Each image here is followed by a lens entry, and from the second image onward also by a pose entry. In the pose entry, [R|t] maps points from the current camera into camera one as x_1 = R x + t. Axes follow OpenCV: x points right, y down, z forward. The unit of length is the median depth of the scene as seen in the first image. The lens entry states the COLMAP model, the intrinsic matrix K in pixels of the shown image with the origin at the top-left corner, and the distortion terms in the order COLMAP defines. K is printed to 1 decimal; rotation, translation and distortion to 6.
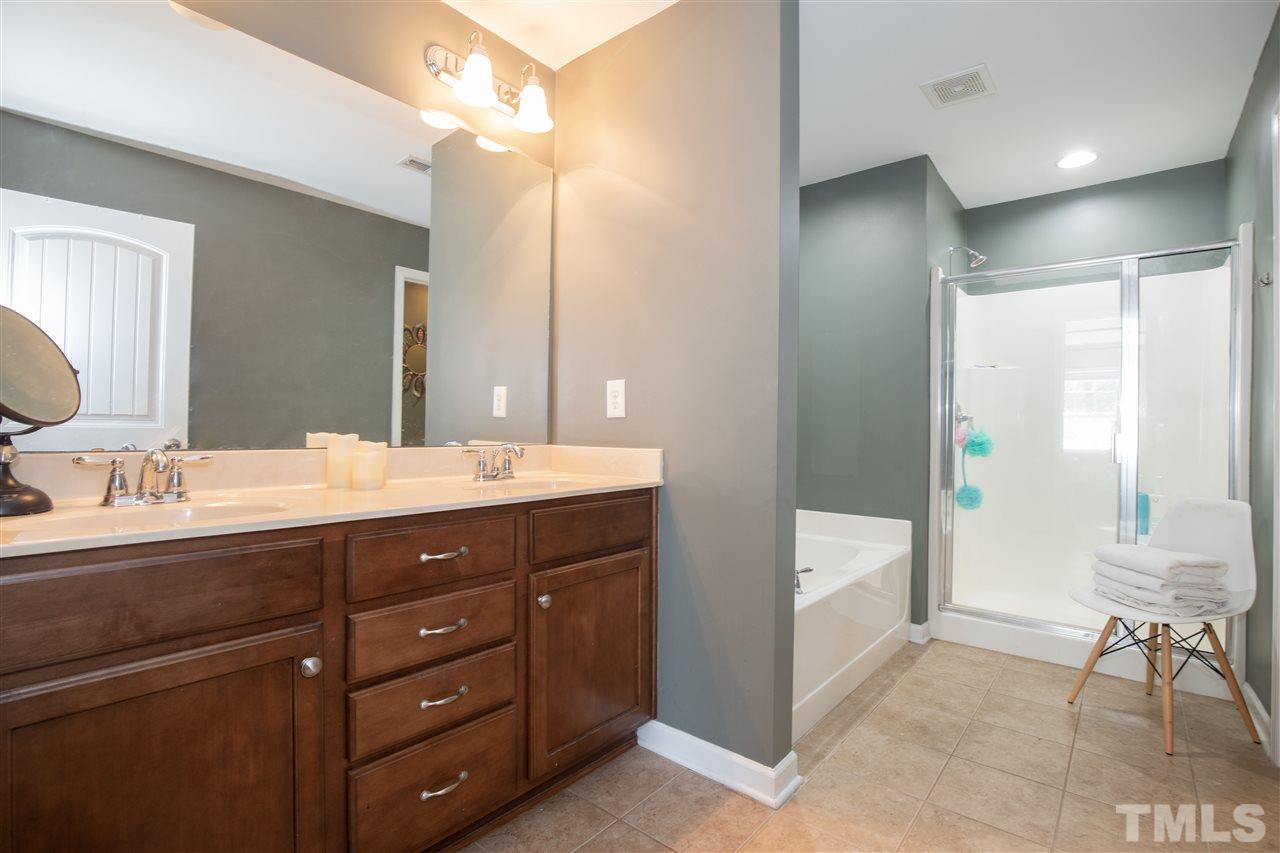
lens RADIAL K [[584.1, 0, 644.4], [0, 584.1, 423.3], [0, 0, 1]] dist [-0.021202, 0.001175]
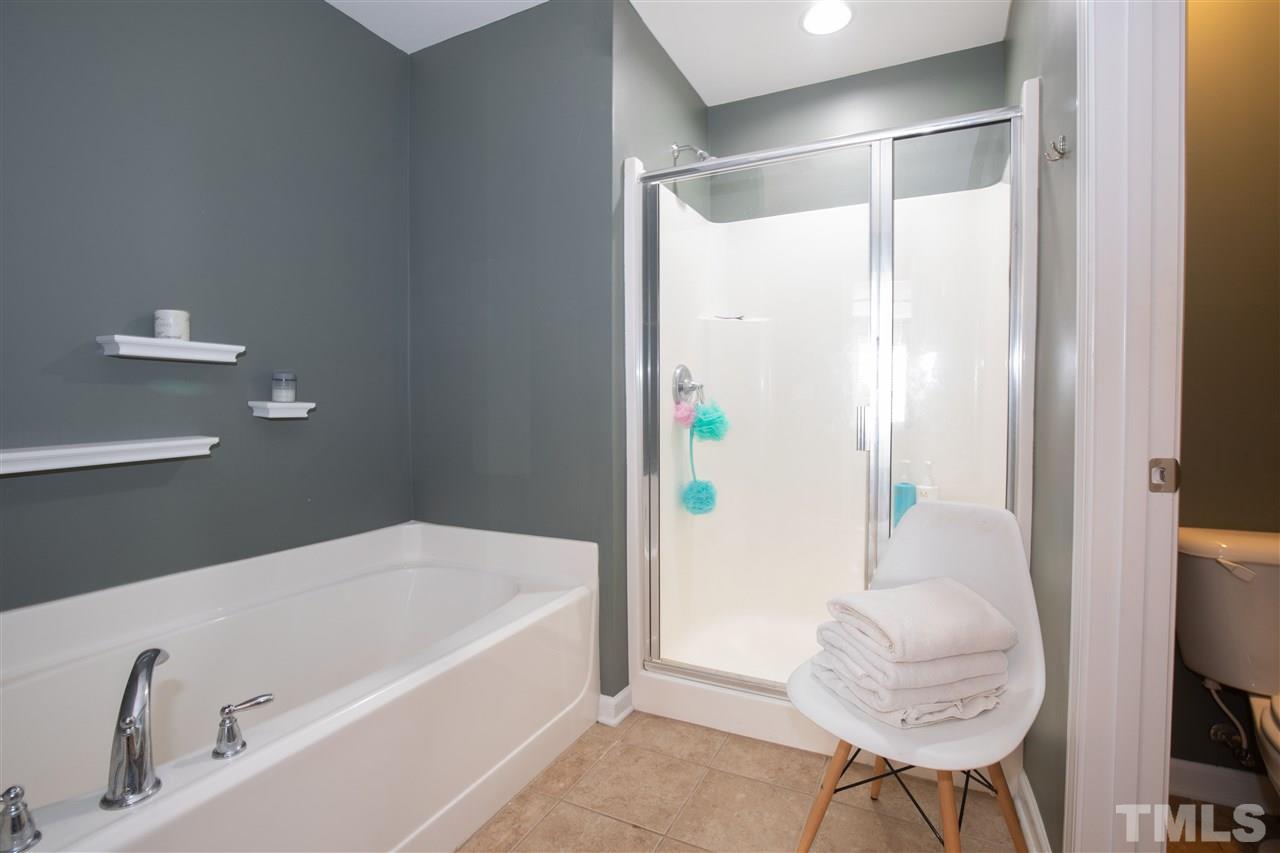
lens RADIAL K [[584.1, 0, 636.3], [0, 584.1, 425.4], [0, 0, 1]] dist [-0.021202, 0.001175]
pose [[0.972764, -0.026662, 0.230260, 0.350250], [0.017262, 0.998937, 0.042742, 0.006968], [-0.231154, -0.037604, 0.972190, 0.348079]]
